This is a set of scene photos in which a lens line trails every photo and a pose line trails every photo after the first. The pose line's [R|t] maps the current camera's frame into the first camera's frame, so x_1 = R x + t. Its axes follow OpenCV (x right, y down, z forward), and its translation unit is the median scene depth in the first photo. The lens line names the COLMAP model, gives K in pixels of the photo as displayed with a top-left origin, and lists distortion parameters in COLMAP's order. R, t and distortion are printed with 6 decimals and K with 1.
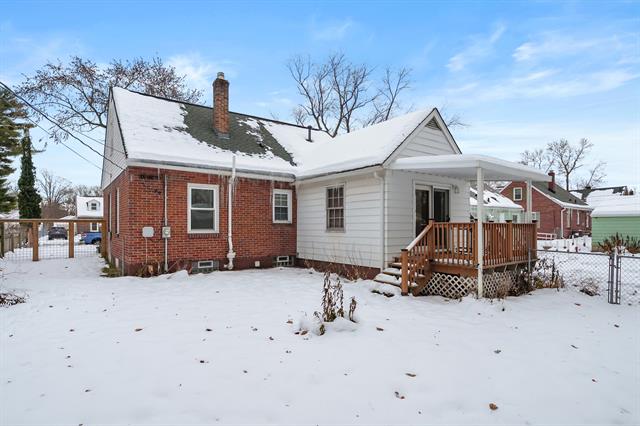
lens RADIAL K [[319.1, 0, 313.4], [0, 319.1, 218.4], [0, 0, 1]] dist [-0.003613, 0.000738]
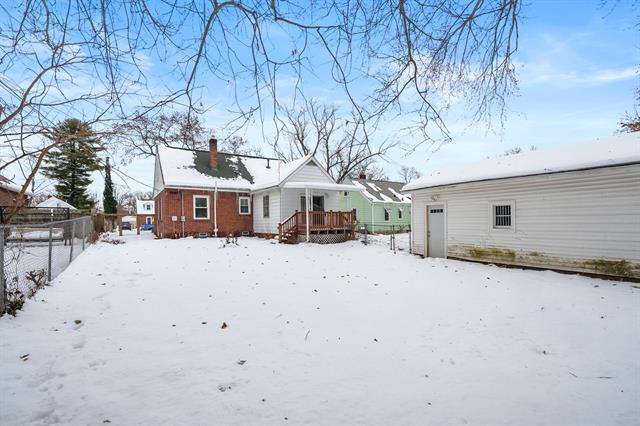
lens RADIAL K [[293.4, 0, 326.4], [0, 293.4, 219.3], [0, 0, 1]] dist [-0.008647, 0.000285]
pose [[0.998470, -0.012376, -0.053892, 0.482664], [0.013047, 0.999841, 0.012120, 0.029404], [0.053733, -0.012804, 0.998473, -0.724642]]
